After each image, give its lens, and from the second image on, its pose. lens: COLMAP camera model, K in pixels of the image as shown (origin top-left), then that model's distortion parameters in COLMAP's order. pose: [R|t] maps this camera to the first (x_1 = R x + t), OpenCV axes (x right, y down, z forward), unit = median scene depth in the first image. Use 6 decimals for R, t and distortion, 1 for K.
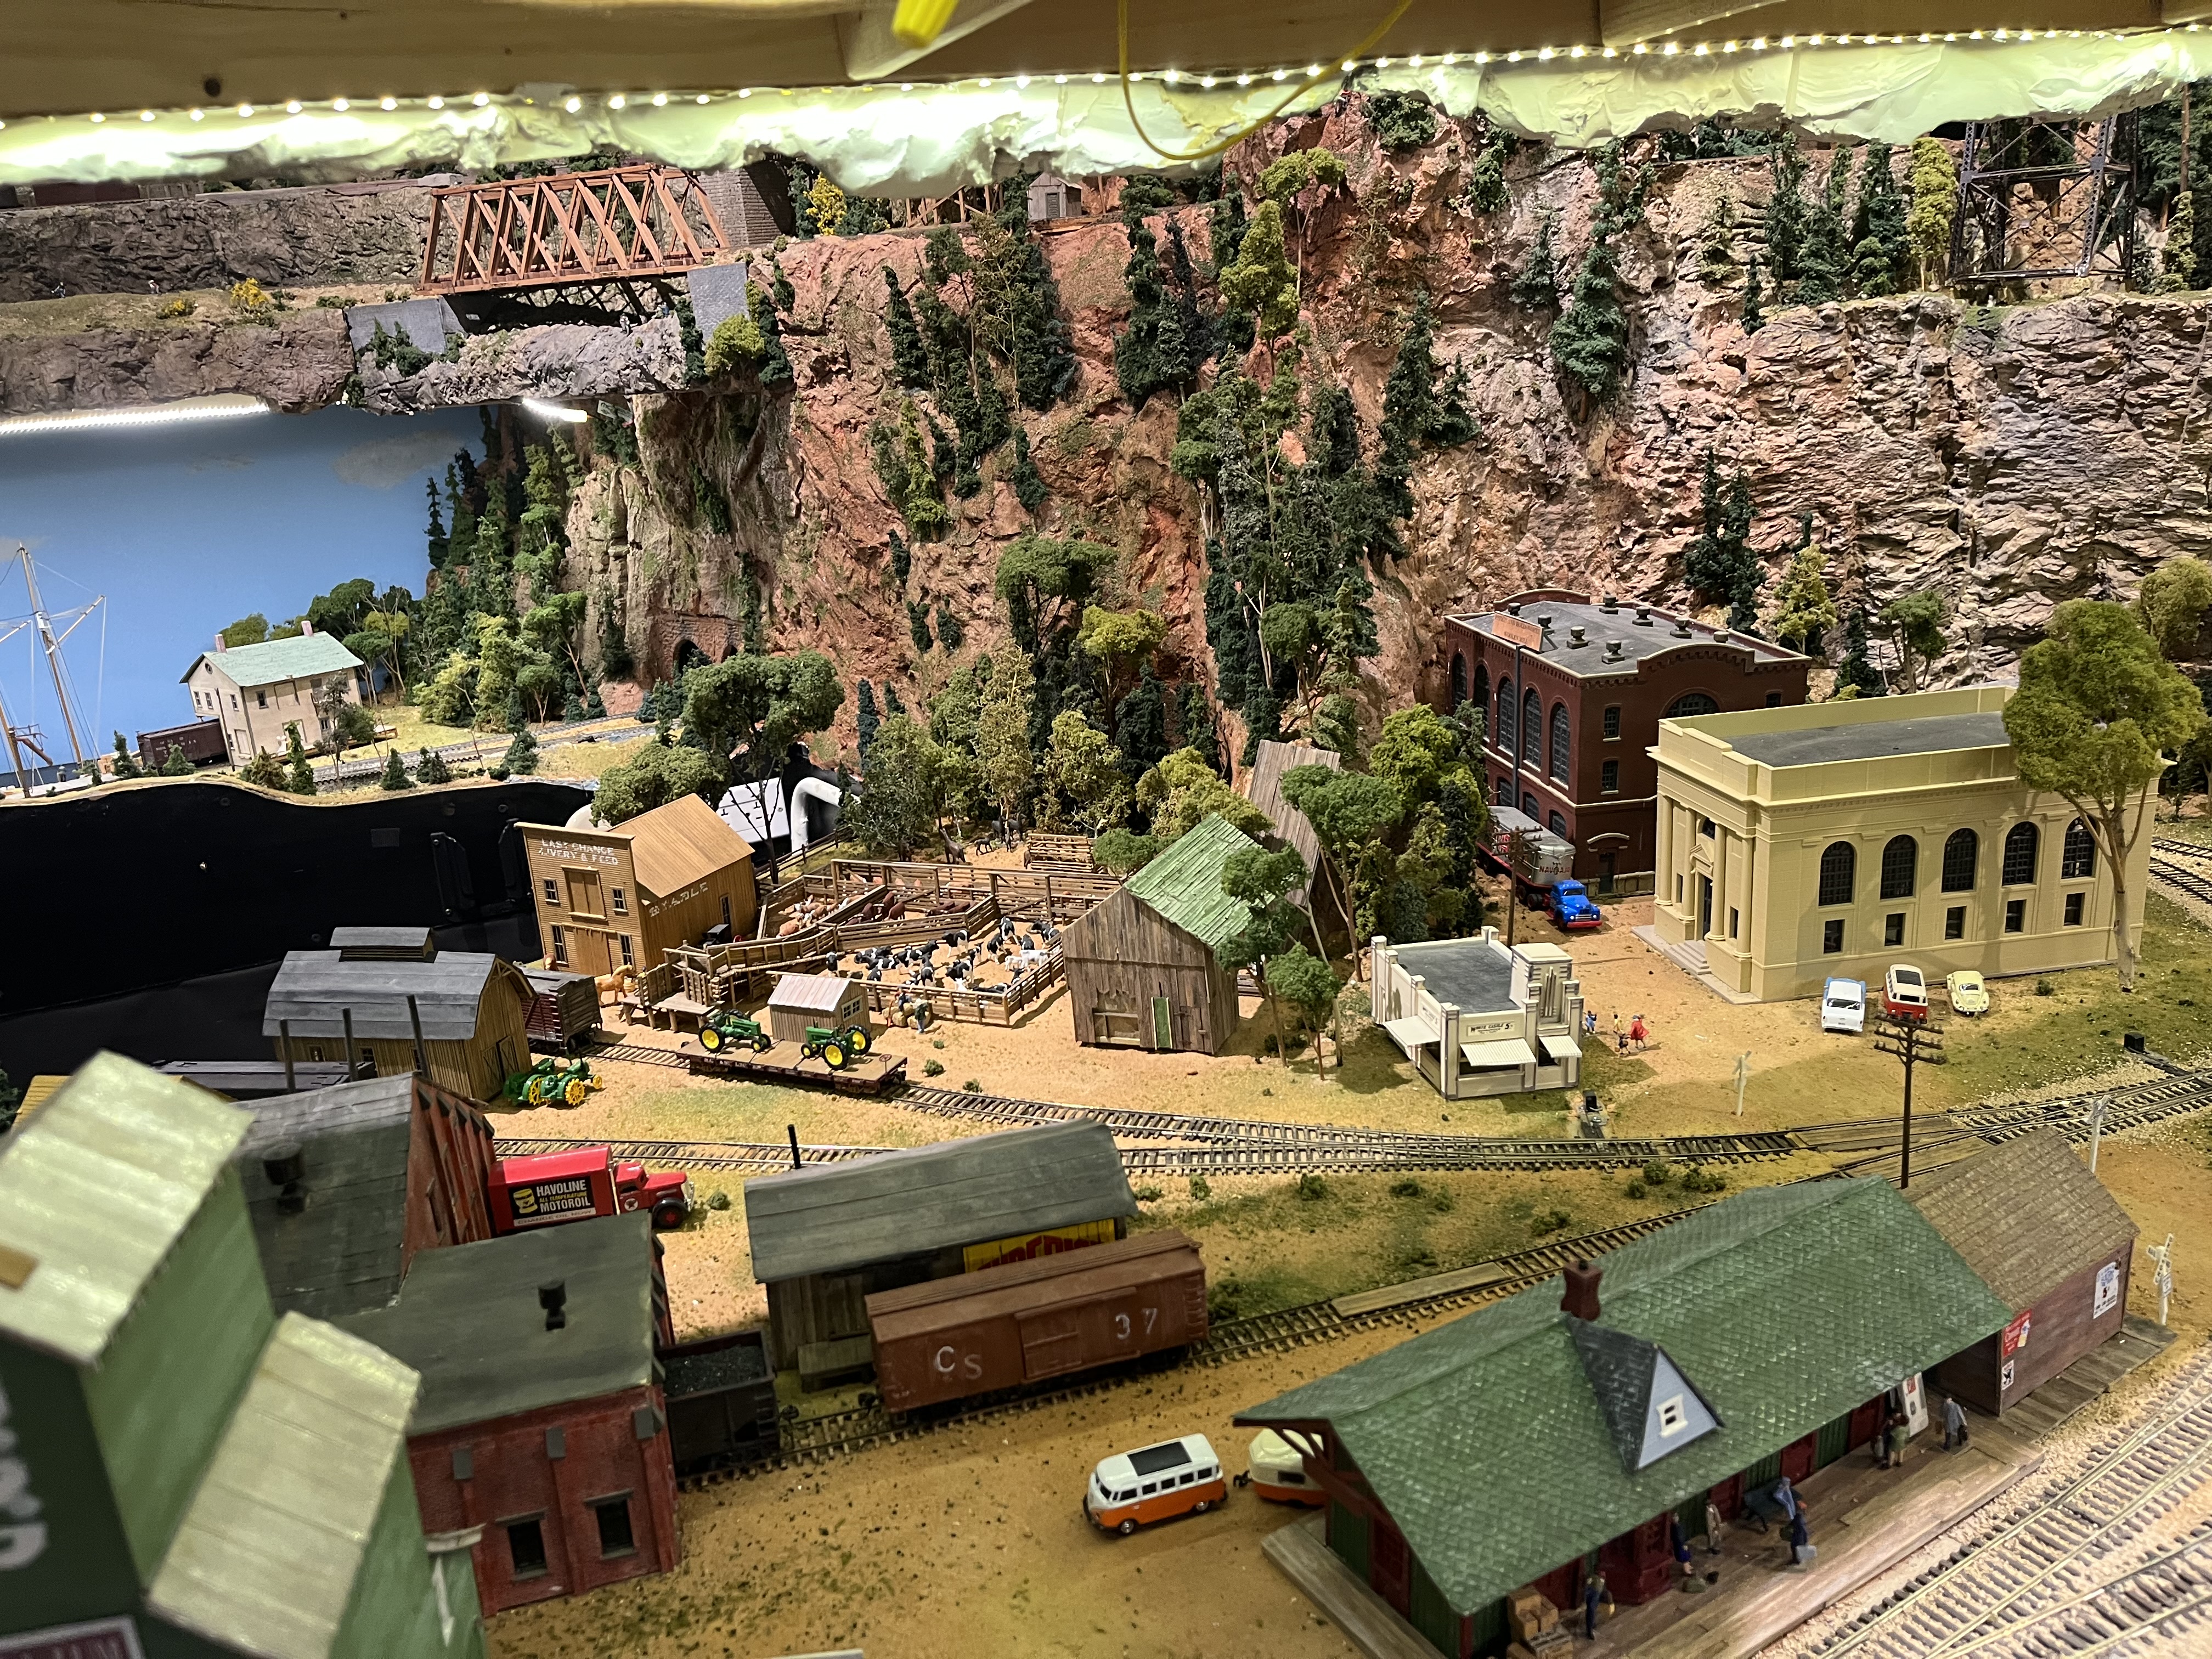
lens RADIAL K [[1702.5, 0, 1100.4], [0, 1702.5, 839.0], [0, 0, 1]] dist [0.055612, -0.084720]
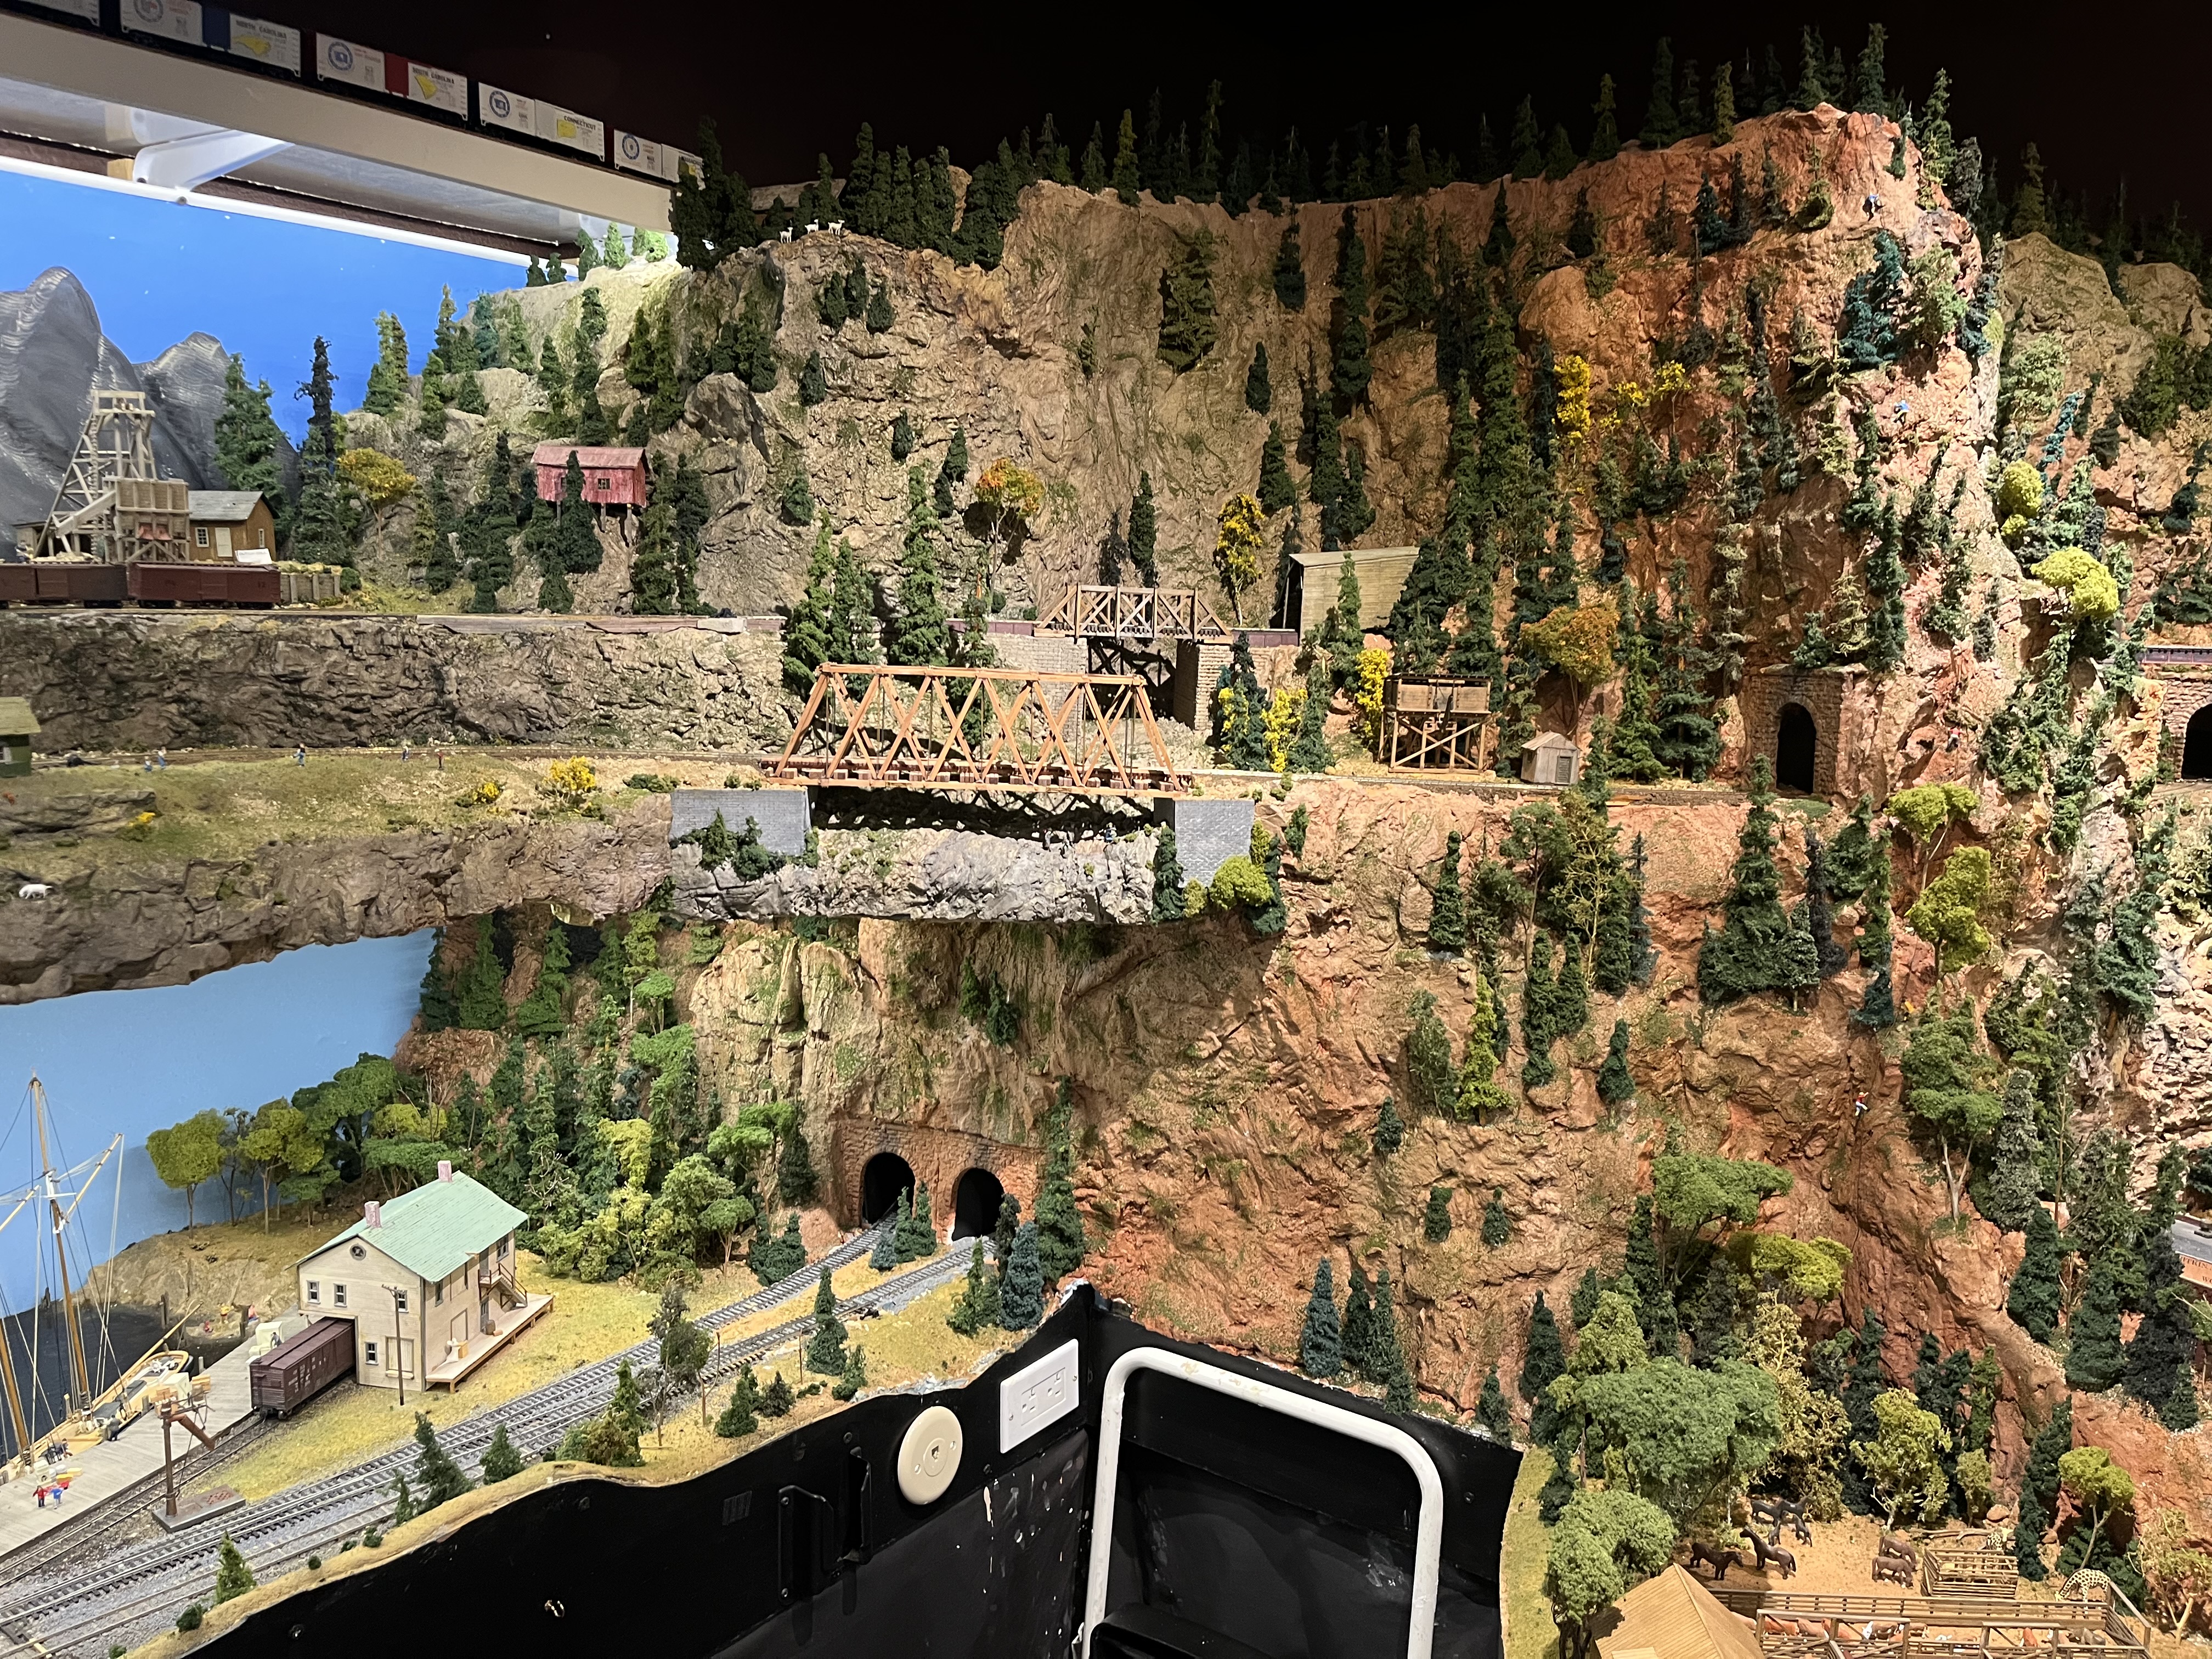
lens RADIAL K [[1678.9, 0, 1106.0], [0, 1678.9, 829.5], [0, 0, 1]] dist [0.082977, -0.110513]
pose [[0.902942, 0.046578, 0.427230, -0.647875], [0.013794, 0.990456, -0.137136, -0.203179], [-0.429540, 0.129719, 0.893682, 0.256473]]
